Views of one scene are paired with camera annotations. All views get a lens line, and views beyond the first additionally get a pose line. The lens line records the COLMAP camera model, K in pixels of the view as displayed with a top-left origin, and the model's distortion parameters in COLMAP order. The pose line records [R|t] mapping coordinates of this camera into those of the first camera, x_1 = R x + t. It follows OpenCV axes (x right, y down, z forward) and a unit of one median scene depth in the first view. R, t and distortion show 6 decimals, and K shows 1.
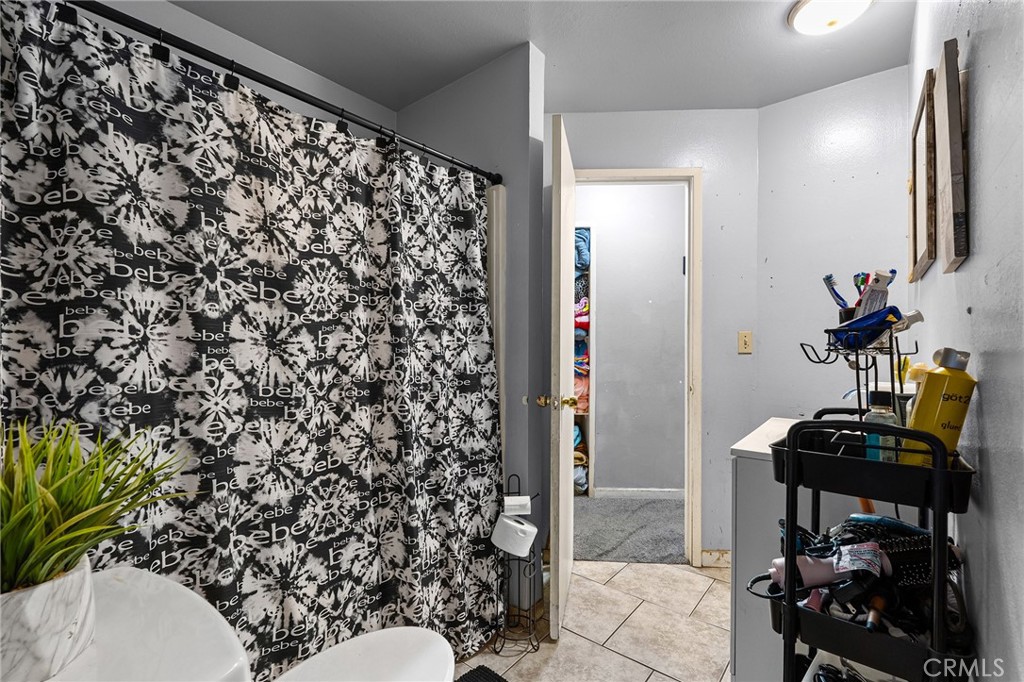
lens RADIAL K [[461.1, 0, 512.0], [0, 461.1, 341.0], [0, 0, 1]] dist [-0.001413, 0.000151]
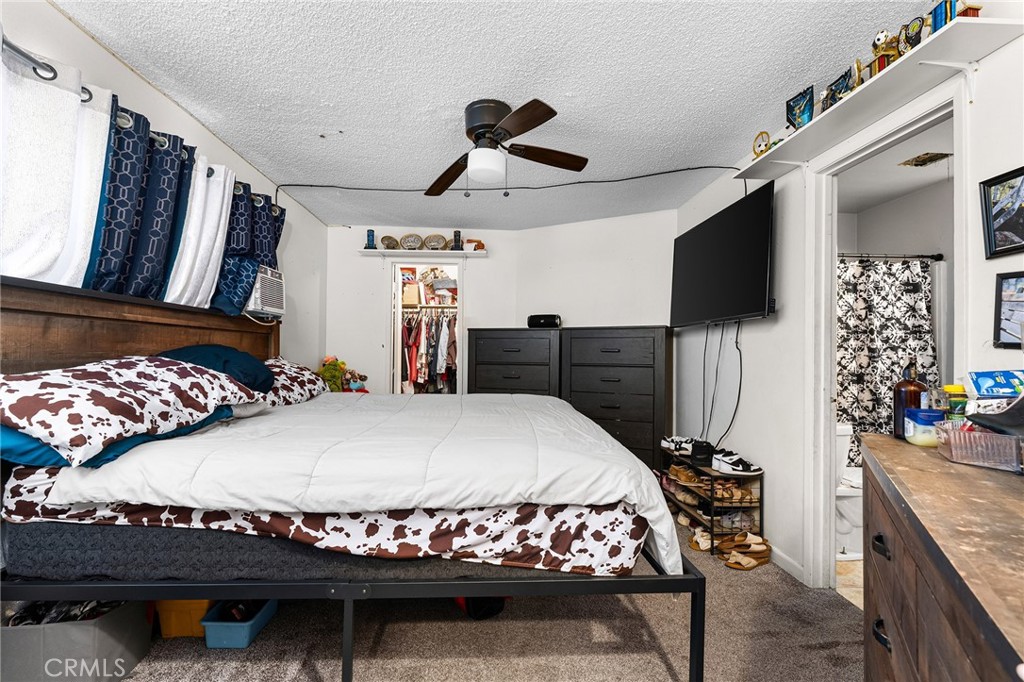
lens RADIAL K [[461.1, 0, 512.0], [0, 461.1, 341.0], [0, 0, 1]] dist [-0.001413, 0.000151]
pose [[0.680420, -0.006188, -0.732796, 0.162683], [-0.000588, 0.999959, -0.008989, -0.040211], [0.732822, 0.006547, 0.680389, -1.514300]]
